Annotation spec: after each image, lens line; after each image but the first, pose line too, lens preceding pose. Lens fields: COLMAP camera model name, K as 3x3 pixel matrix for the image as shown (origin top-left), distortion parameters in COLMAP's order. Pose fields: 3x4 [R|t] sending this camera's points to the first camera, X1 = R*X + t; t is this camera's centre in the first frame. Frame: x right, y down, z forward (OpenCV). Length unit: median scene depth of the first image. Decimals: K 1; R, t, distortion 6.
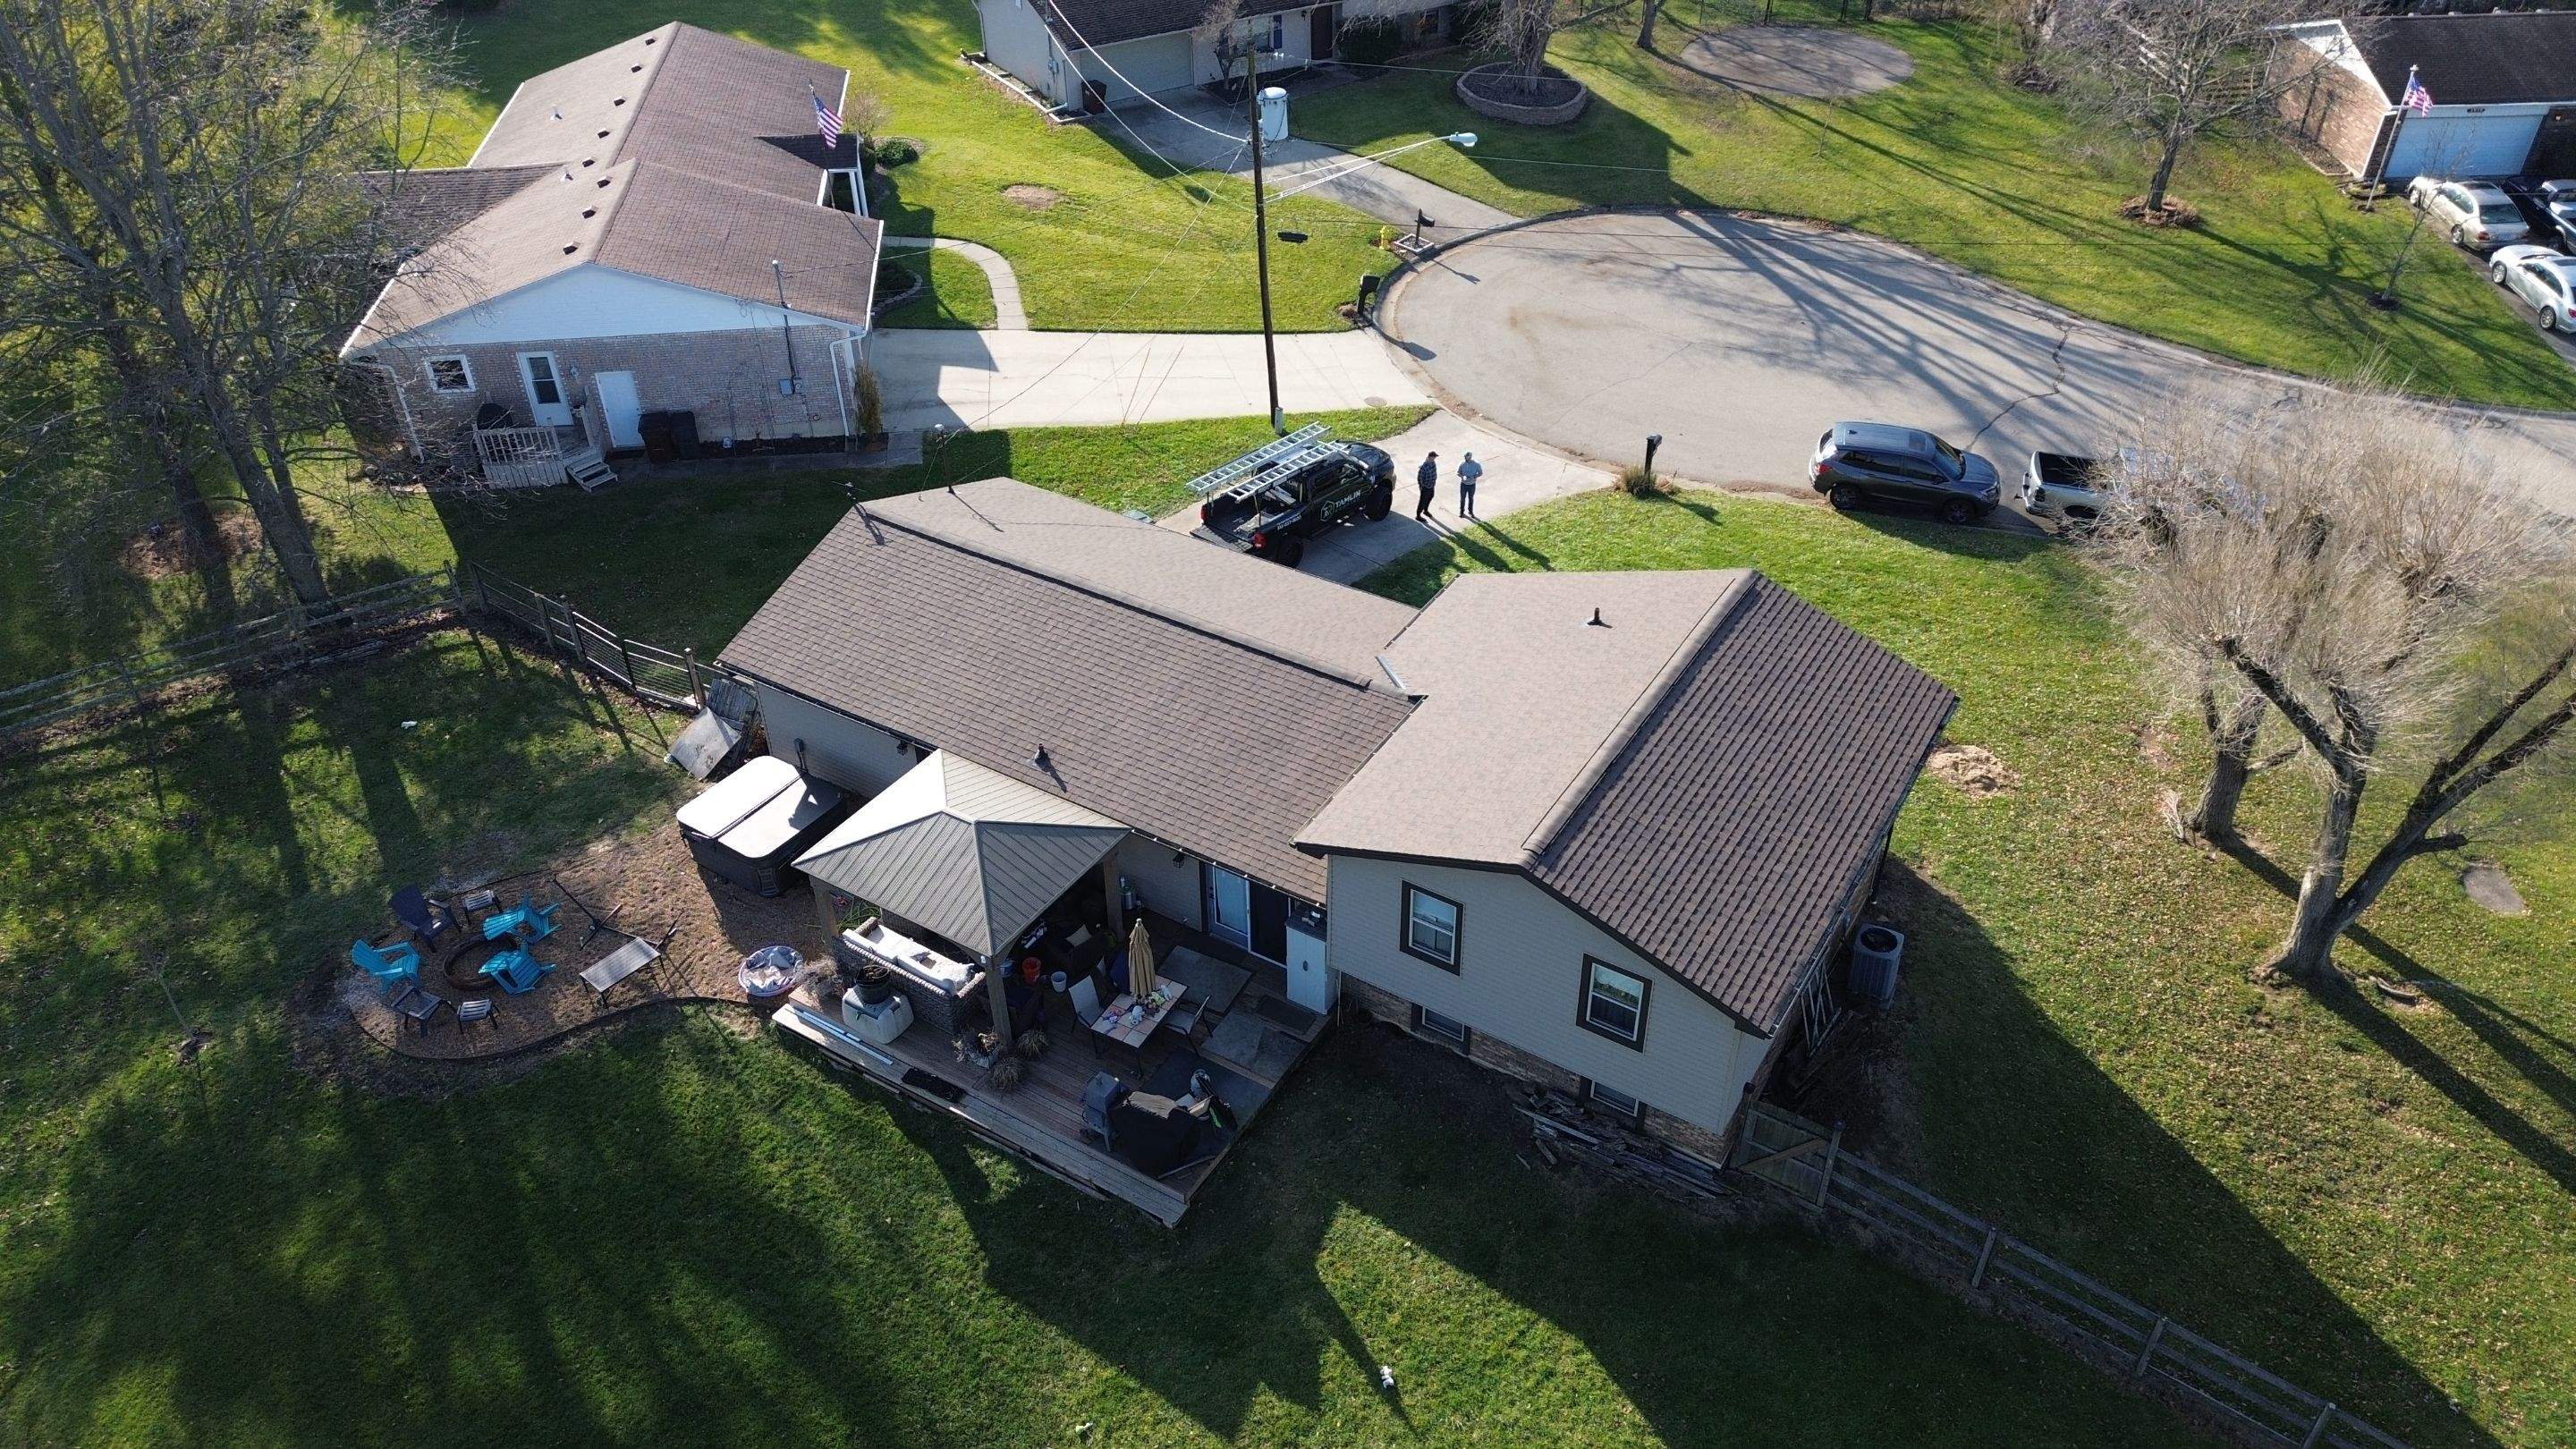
lens RADIAL K [[1846.4, 0, 1312.3], [0, 1846.4, 711.3], [0, 0, 1]] dist [0.097041, -0.111839]
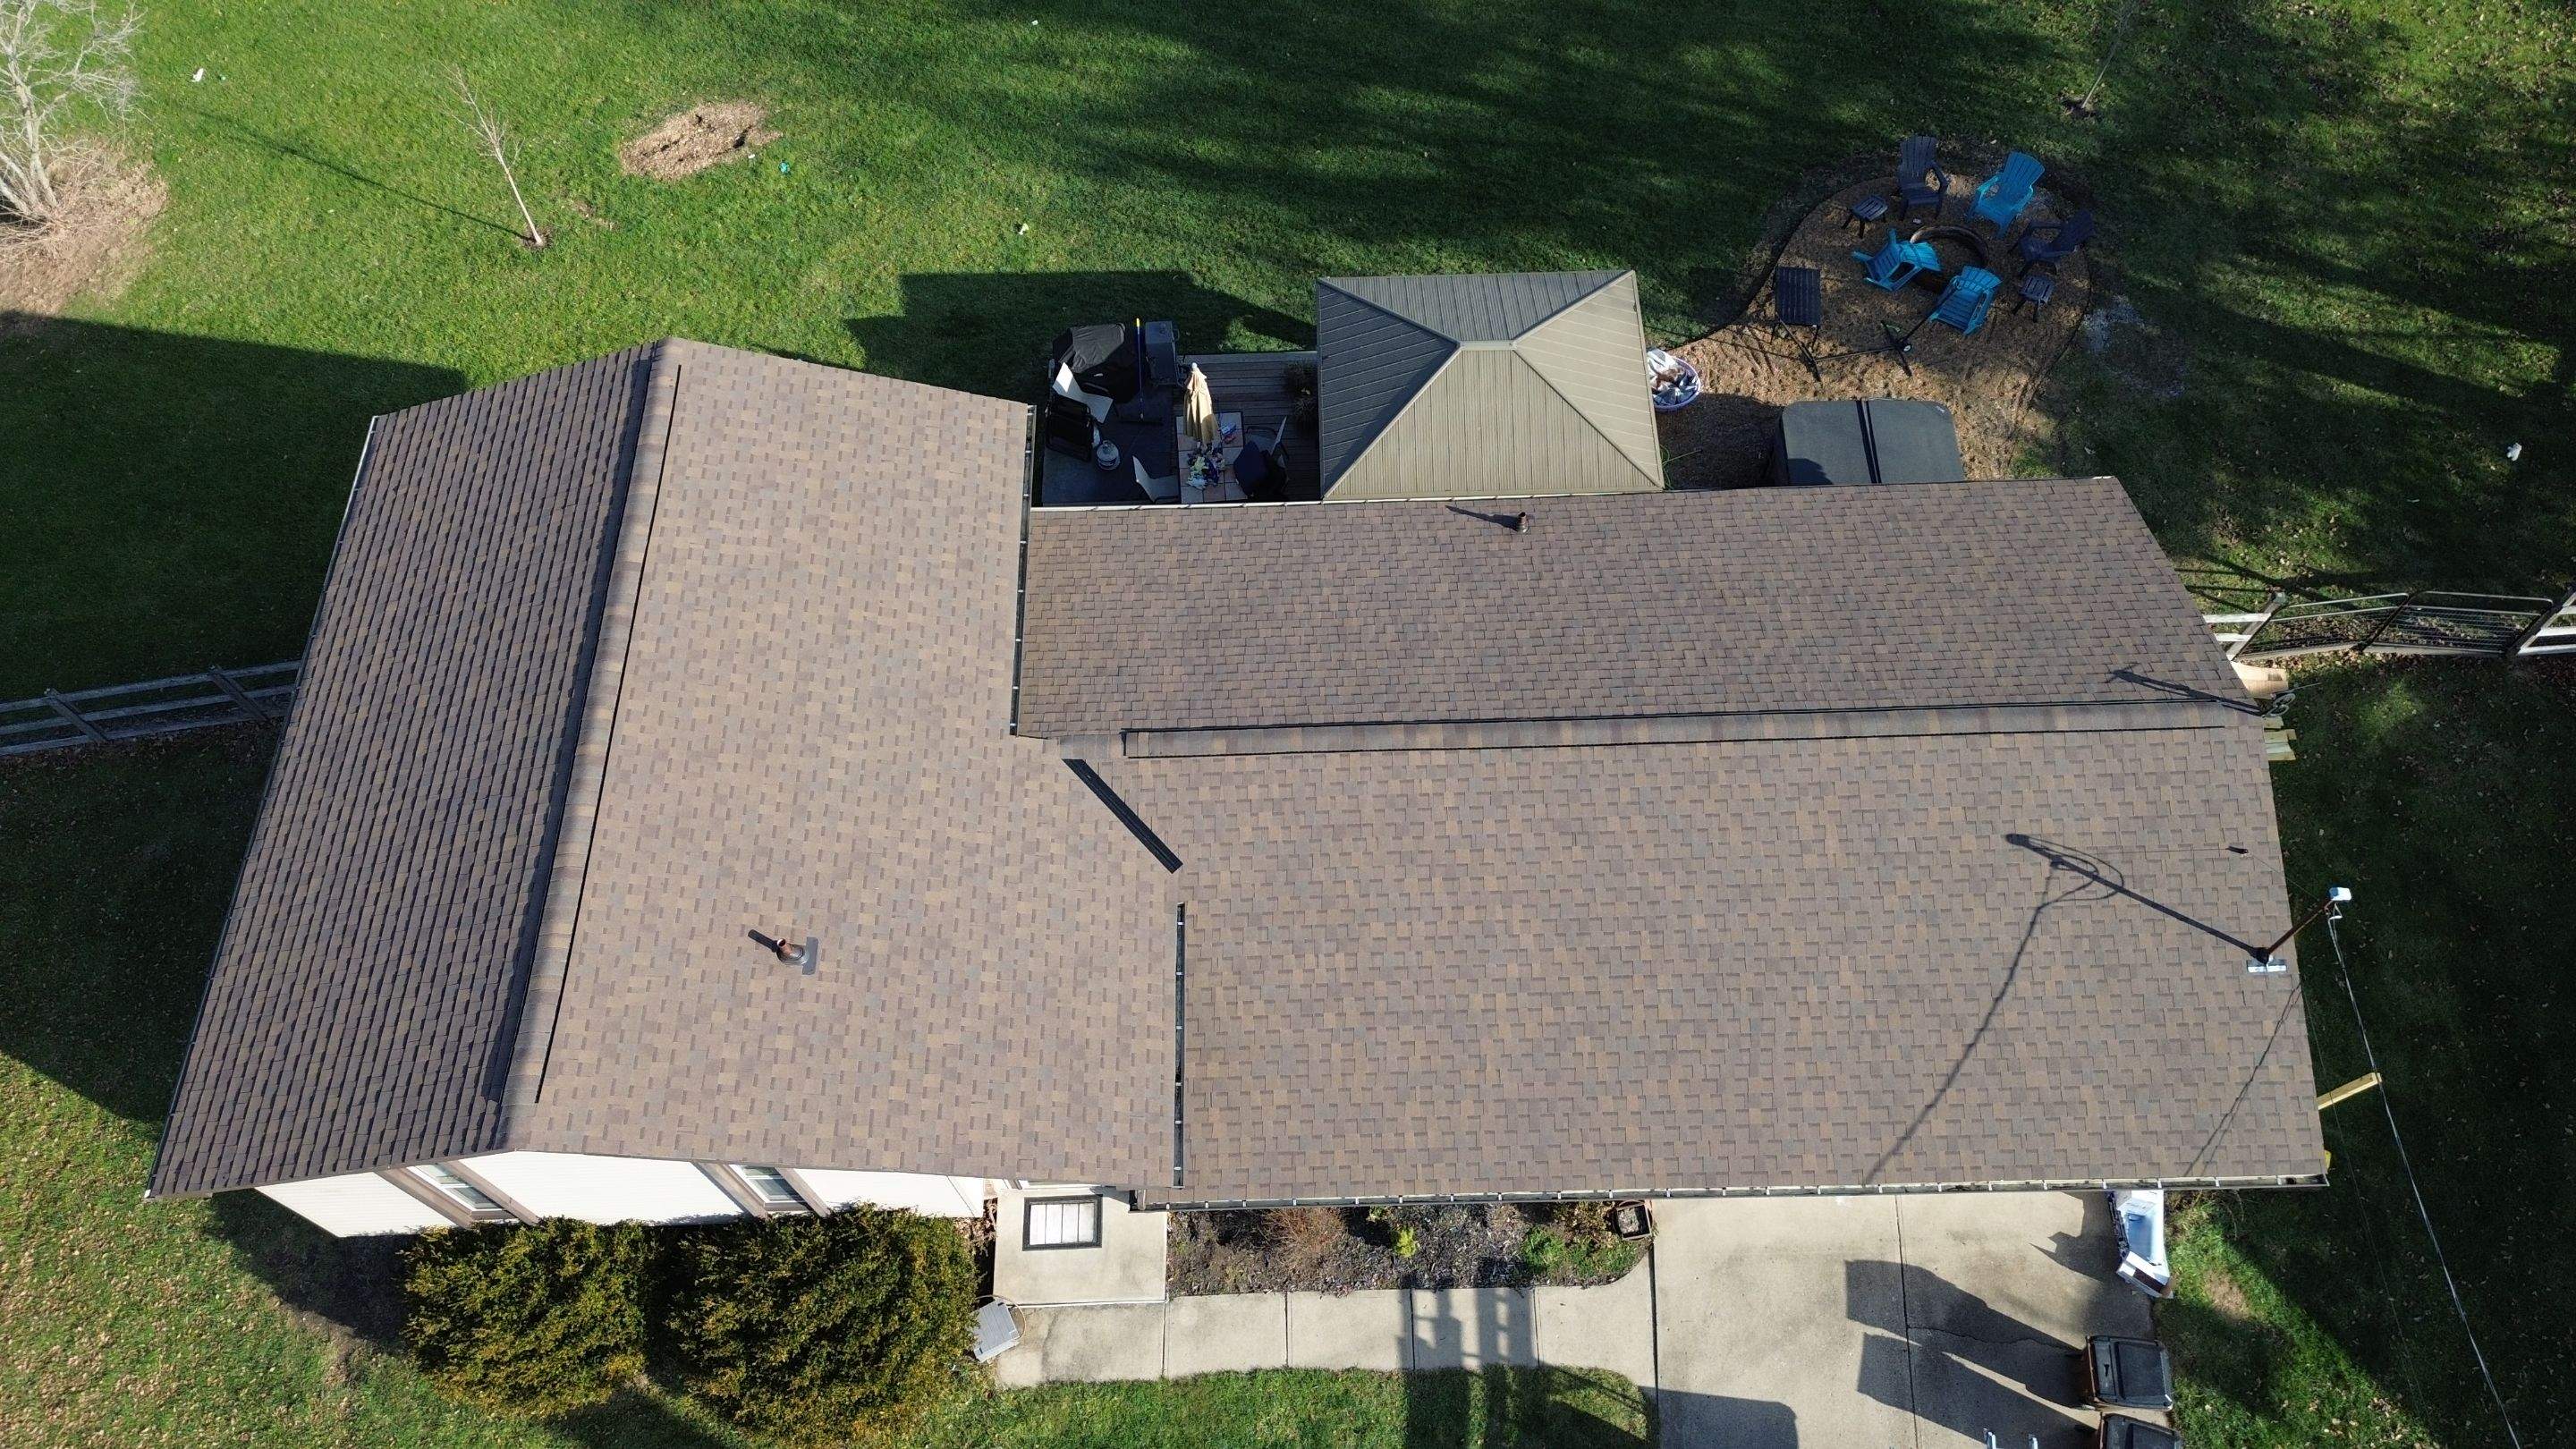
lens RADIAL K [[1832.7, 0, 1288.0], [0, 1832.7, 724.5], [0, 0, 1]] dist [0.036978, -0.046934]
pose [[-0.844932, 0.483248, -0.229263, 0.108413], [-0.278907, -0.032316, 0.959774, -0.561967], [0.456401, 0.874887, 0.162086, 0.836693]]
